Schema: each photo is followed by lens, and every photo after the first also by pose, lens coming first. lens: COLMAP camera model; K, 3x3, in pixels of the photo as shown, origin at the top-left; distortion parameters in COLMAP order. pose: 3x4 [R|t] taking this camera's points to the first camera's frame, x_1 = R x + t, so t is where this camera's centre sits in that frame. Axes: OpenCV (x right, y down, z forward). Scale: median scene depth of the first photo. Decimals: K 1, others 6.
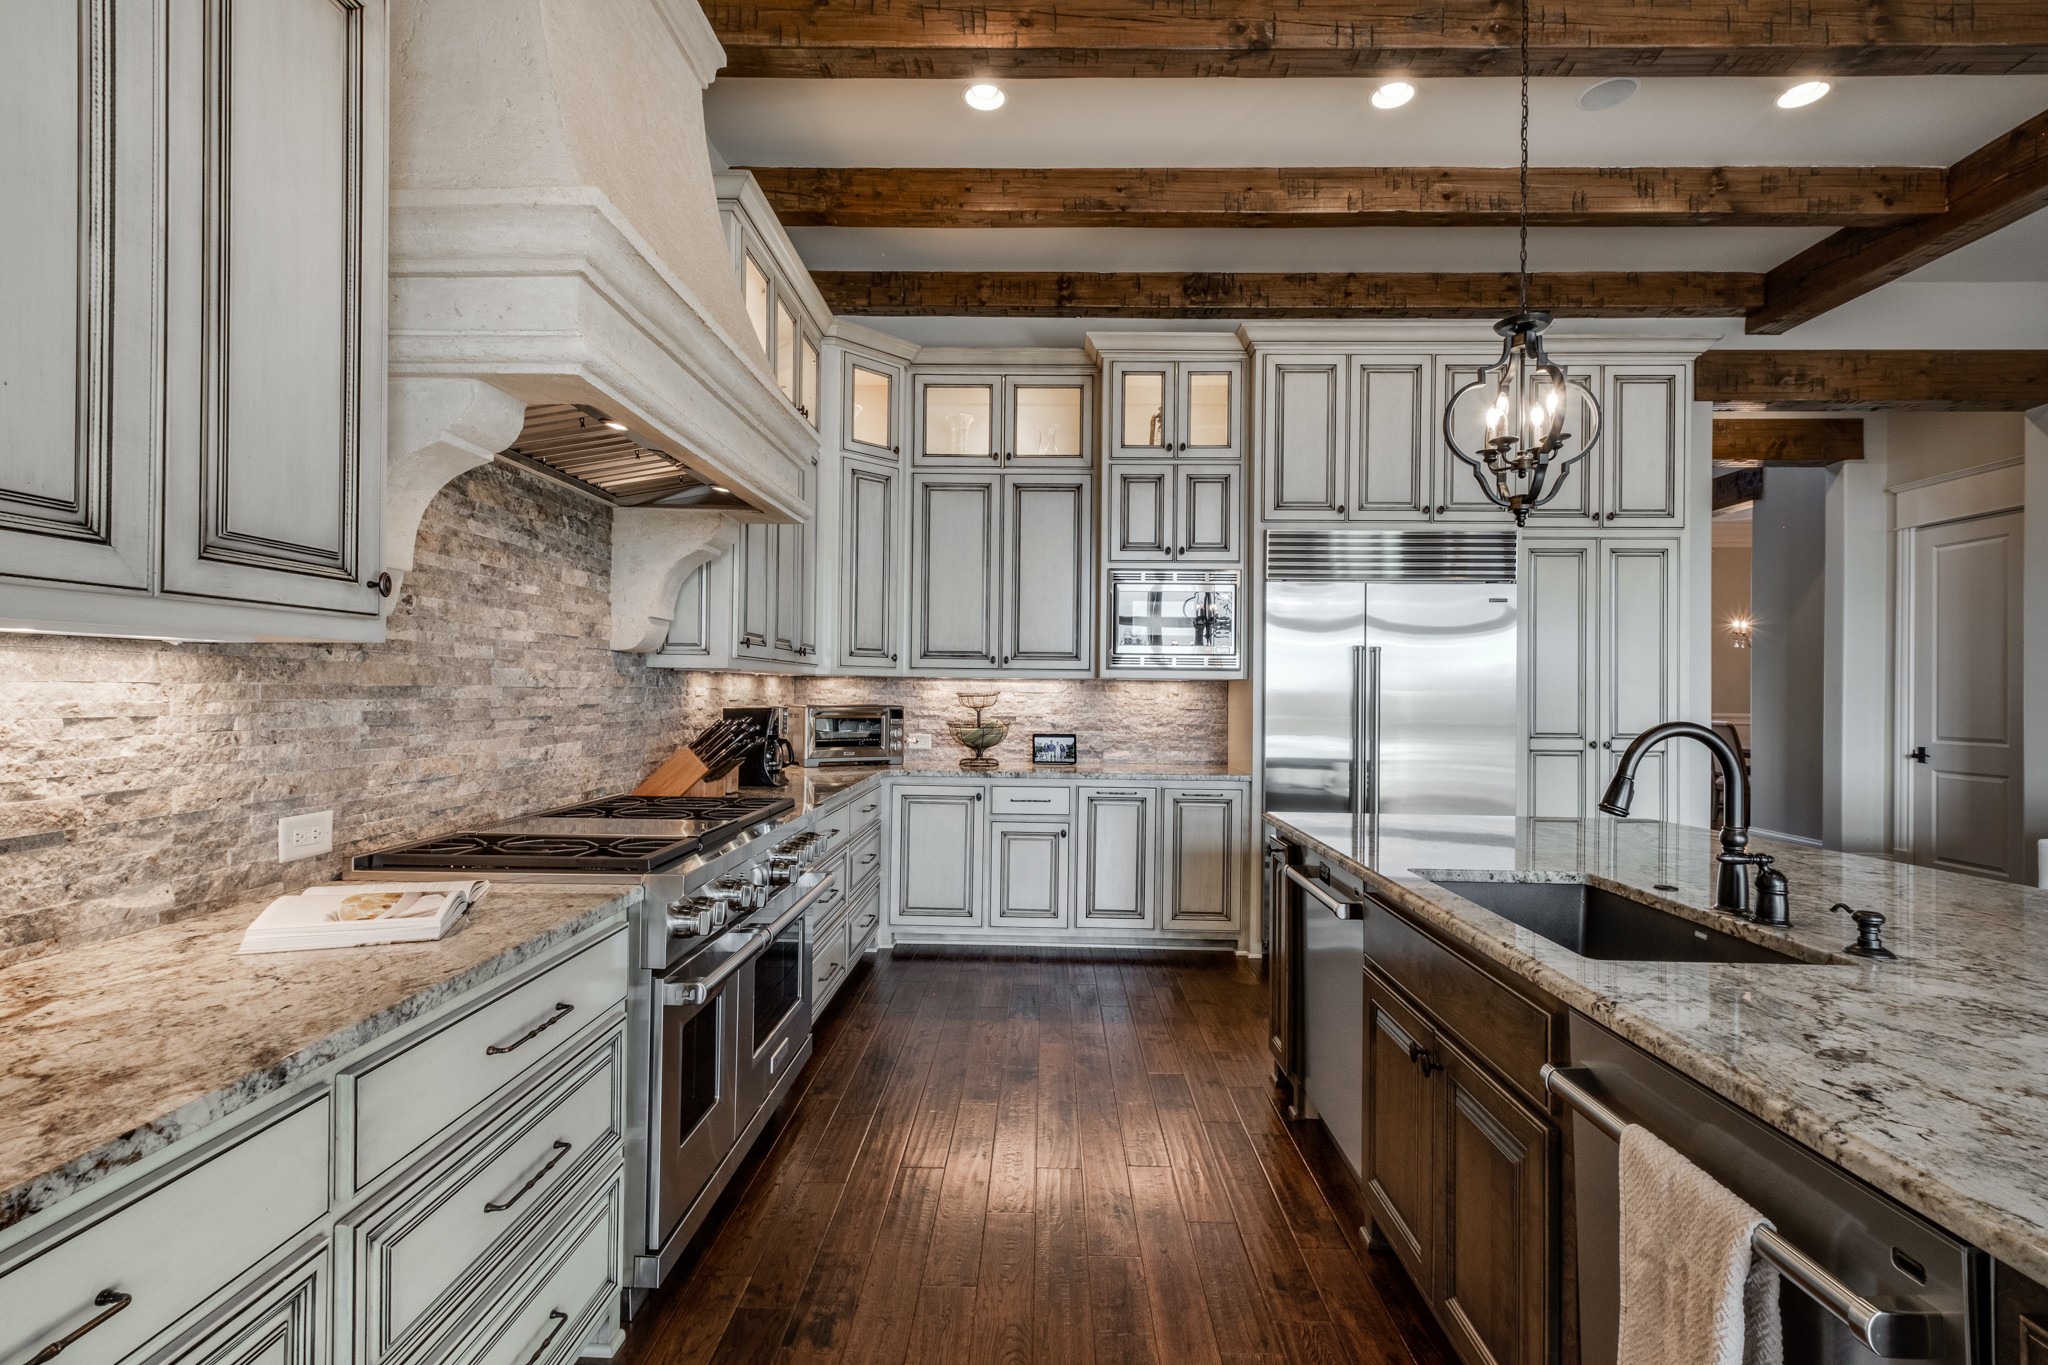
lens RADIAL K [[921.9, 0, 1031.2], [0, 921.9, 687.6], [0, 0, 1]] dist [-0.000195, -0.001193]
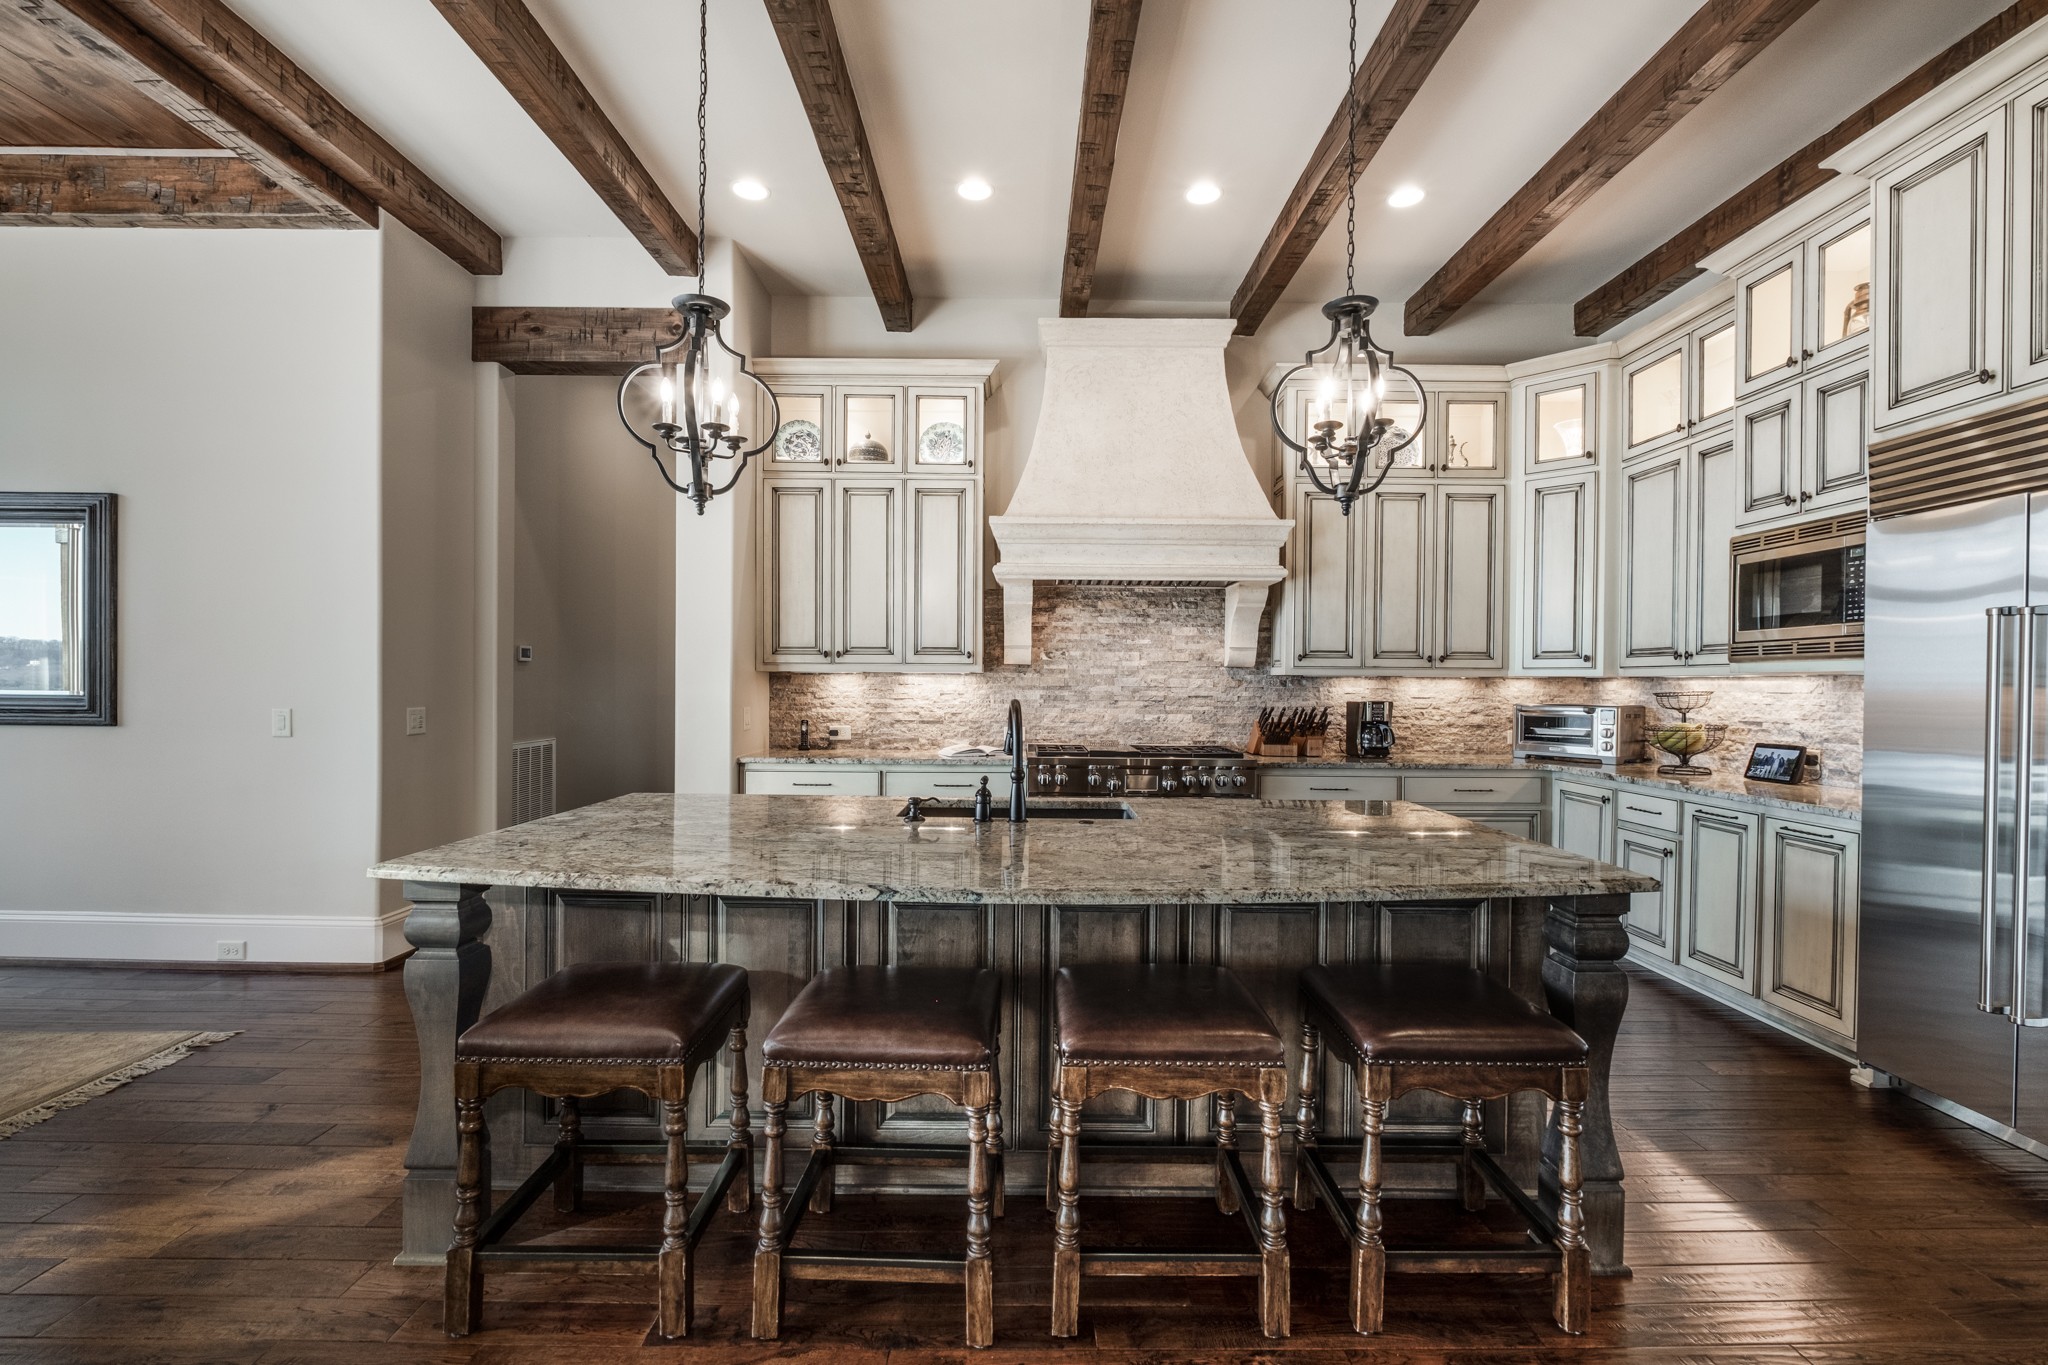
lens RADIAL K [[921.9, 0, 1041.4], [0, 921.9, 690.1], [0, 0, 1]] dist [-0.000195, -0.001193]
pose [[0.034395, -0.006392, -0.999388, 1.602411], [-0.004390, 0.999969, -0.006547, 0.022873], [0.999399, 0.004612, 0.034366, 0.677931]]
